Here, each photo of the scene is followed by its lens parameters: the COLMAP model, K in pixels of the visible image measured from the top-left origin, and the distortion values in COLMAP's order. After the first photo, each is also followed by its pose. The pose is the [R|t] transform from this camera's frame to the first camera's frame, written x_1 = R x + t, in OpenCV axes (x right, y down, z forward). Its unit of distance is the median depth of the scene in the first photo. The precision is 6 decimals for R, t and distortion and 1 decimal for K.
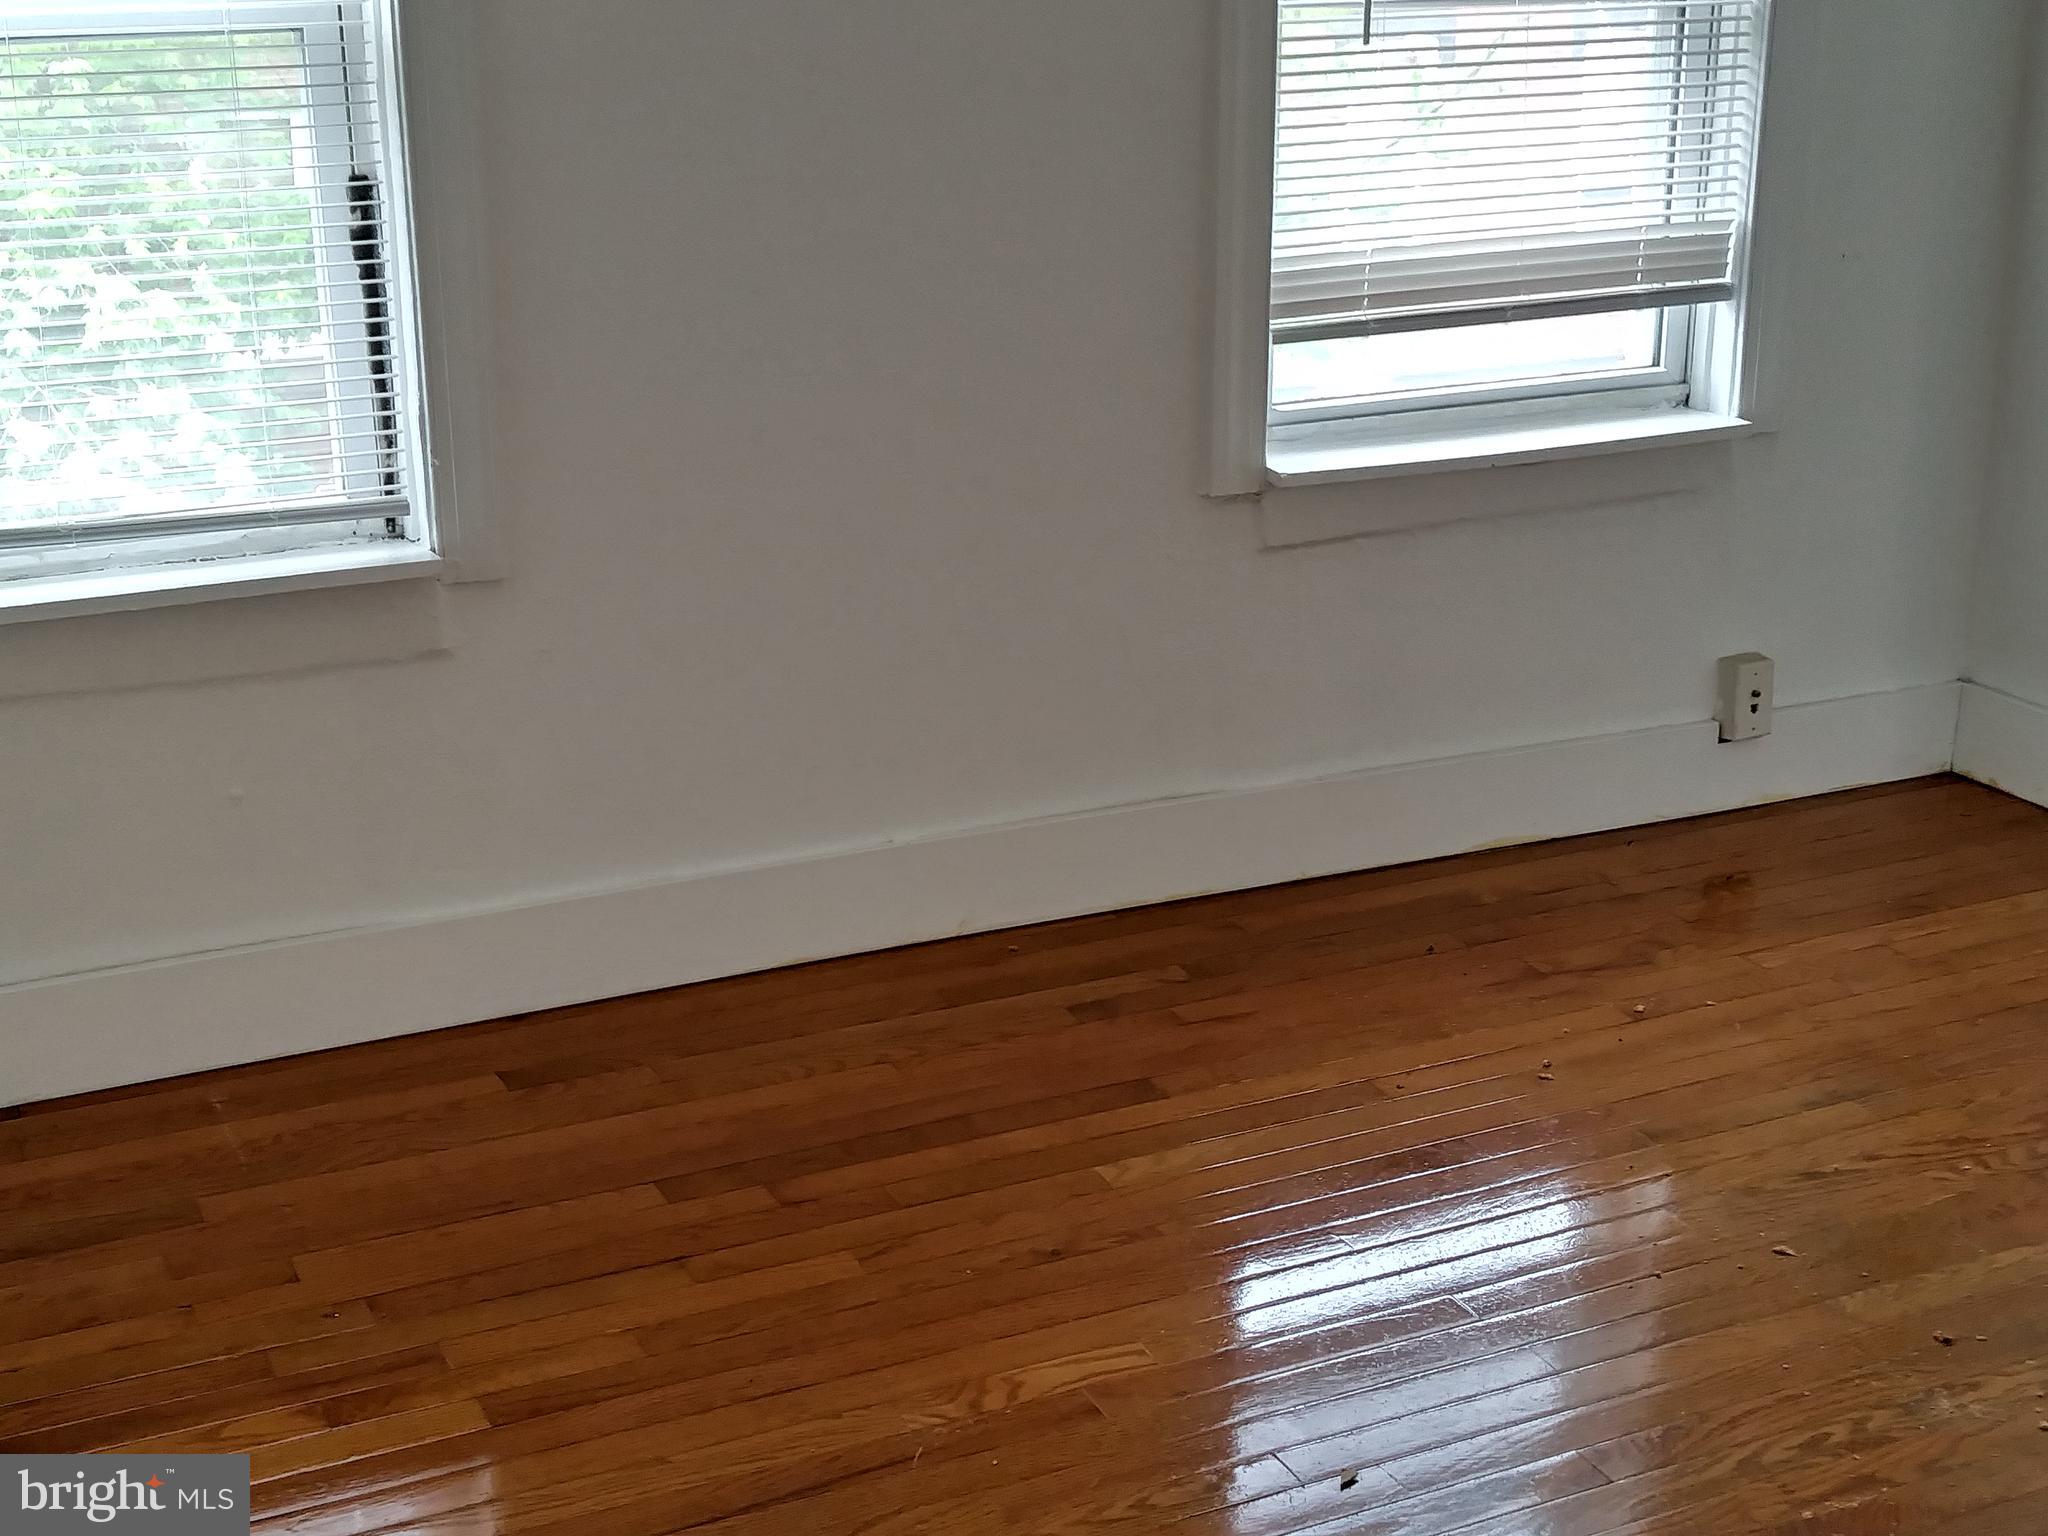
lens RADIAL K [[2622.9, 0, 1019.7], [0, 2622.9, 763.3], [0, 0, 1]] dist [0.015992, 0.000000]
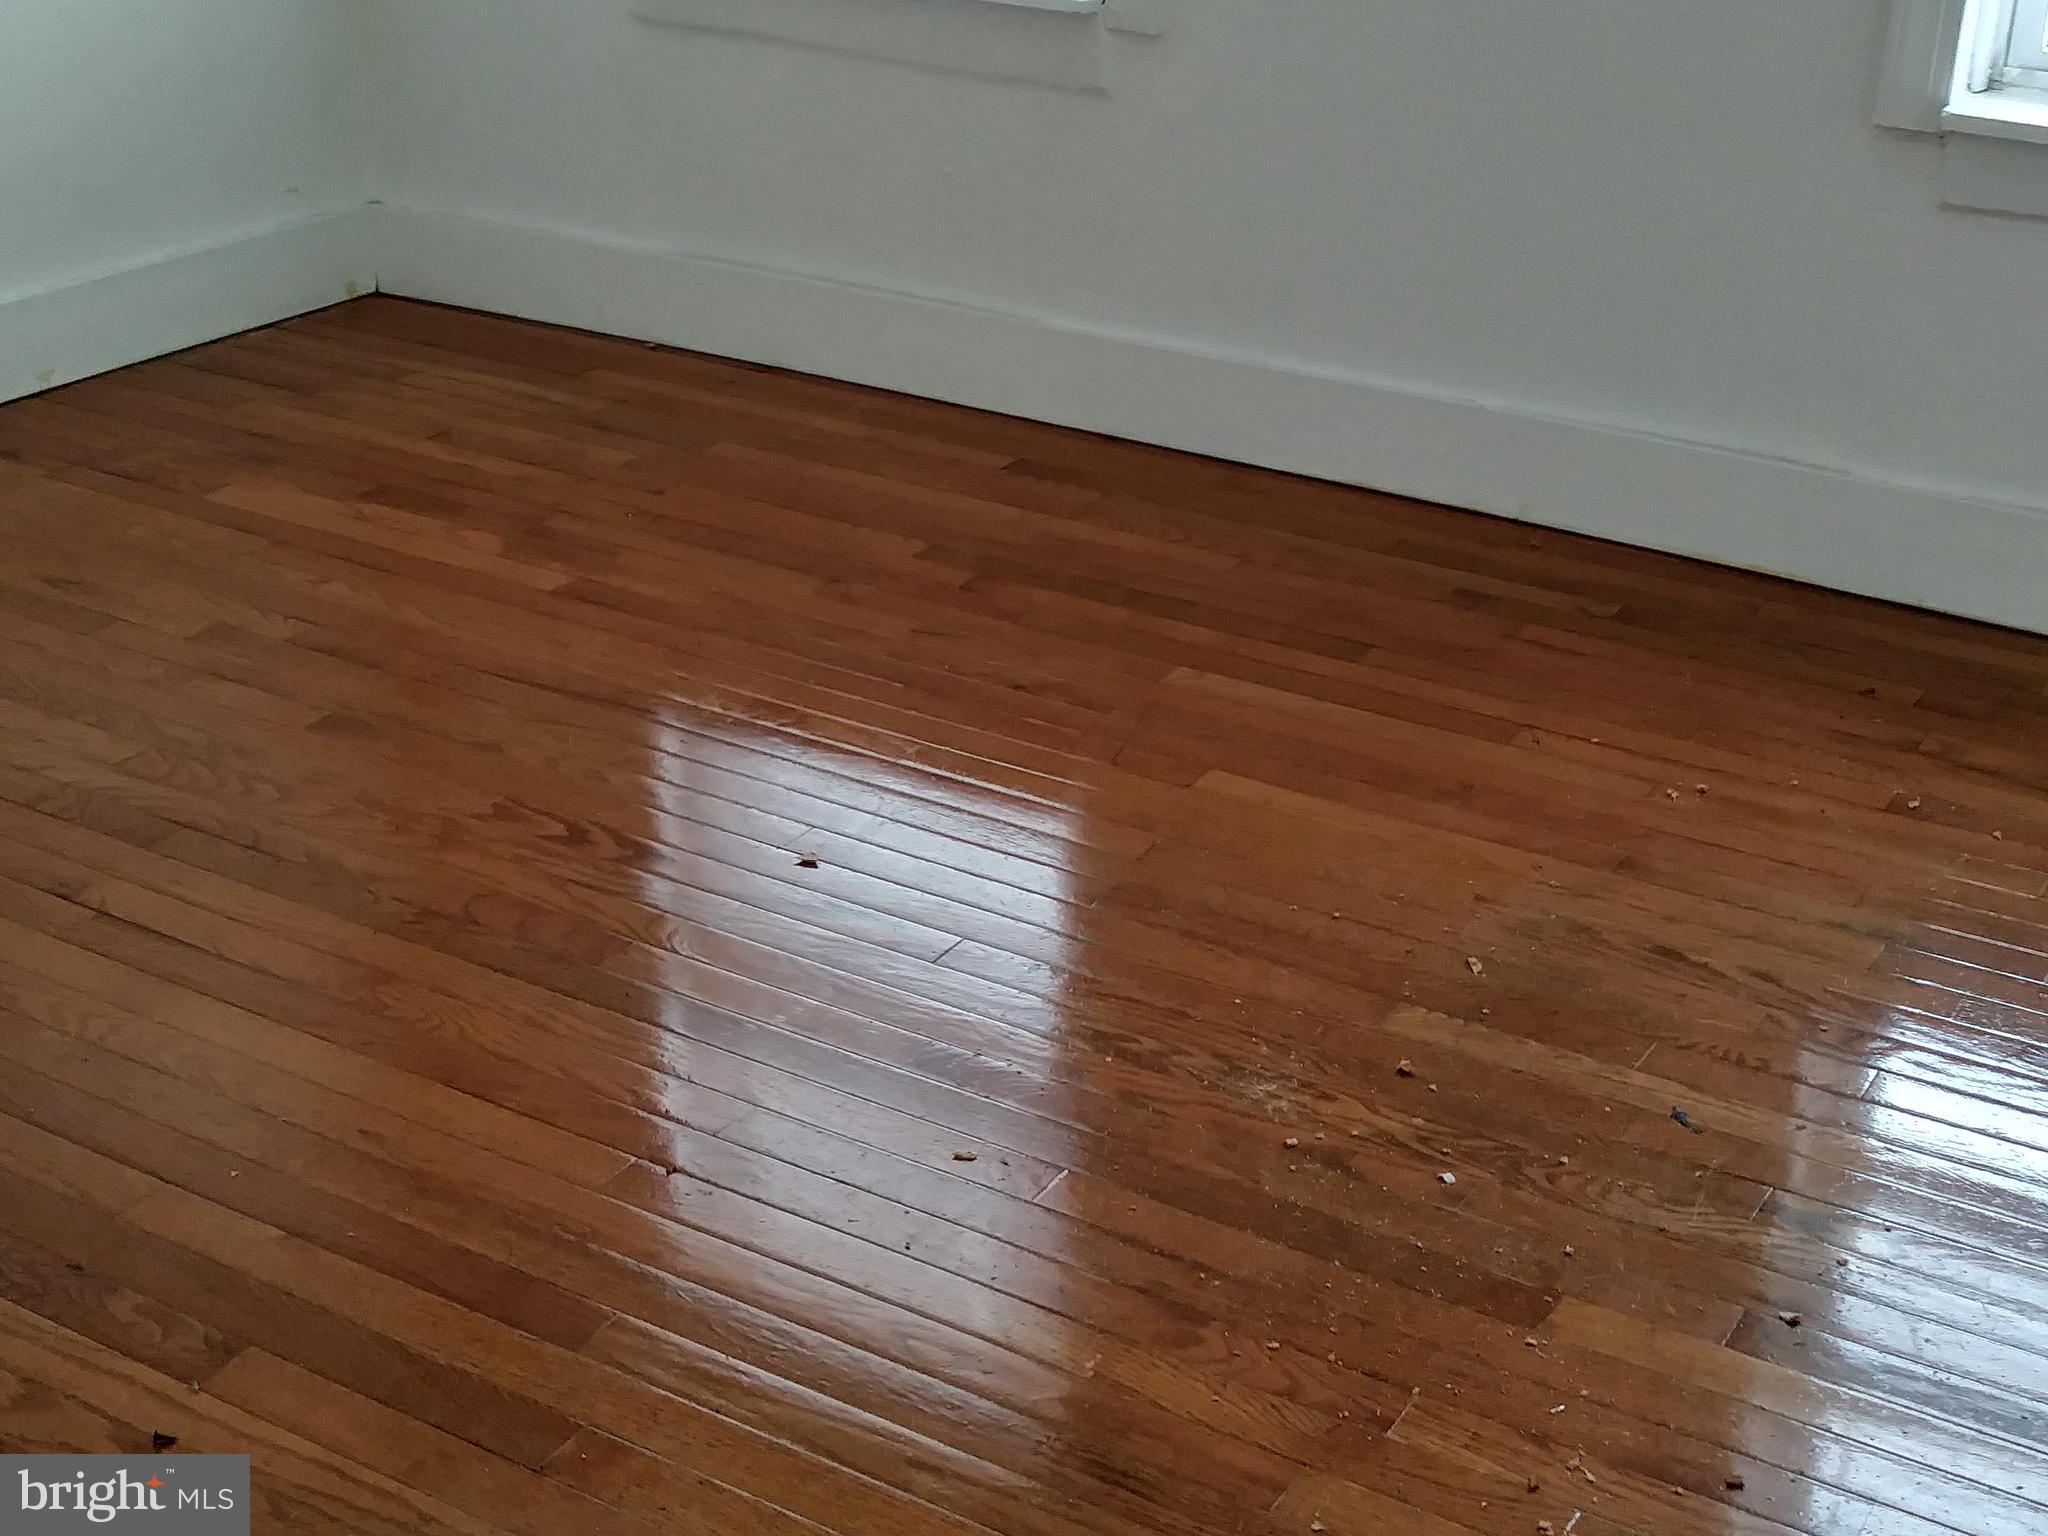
lens RADIAL K [[2622.9, 0, 1020.5], [0, 2622.9, 773.1], [0, 0, 1]] dist [0.015992, 0.000000]
pose [[0.578953, 0.375591, -0.723703, 0.689777], [-0.287258, 0.924634, 0.250068, -0.043339], [0.763084, 0.063112, 0.643211, 0.262021]]
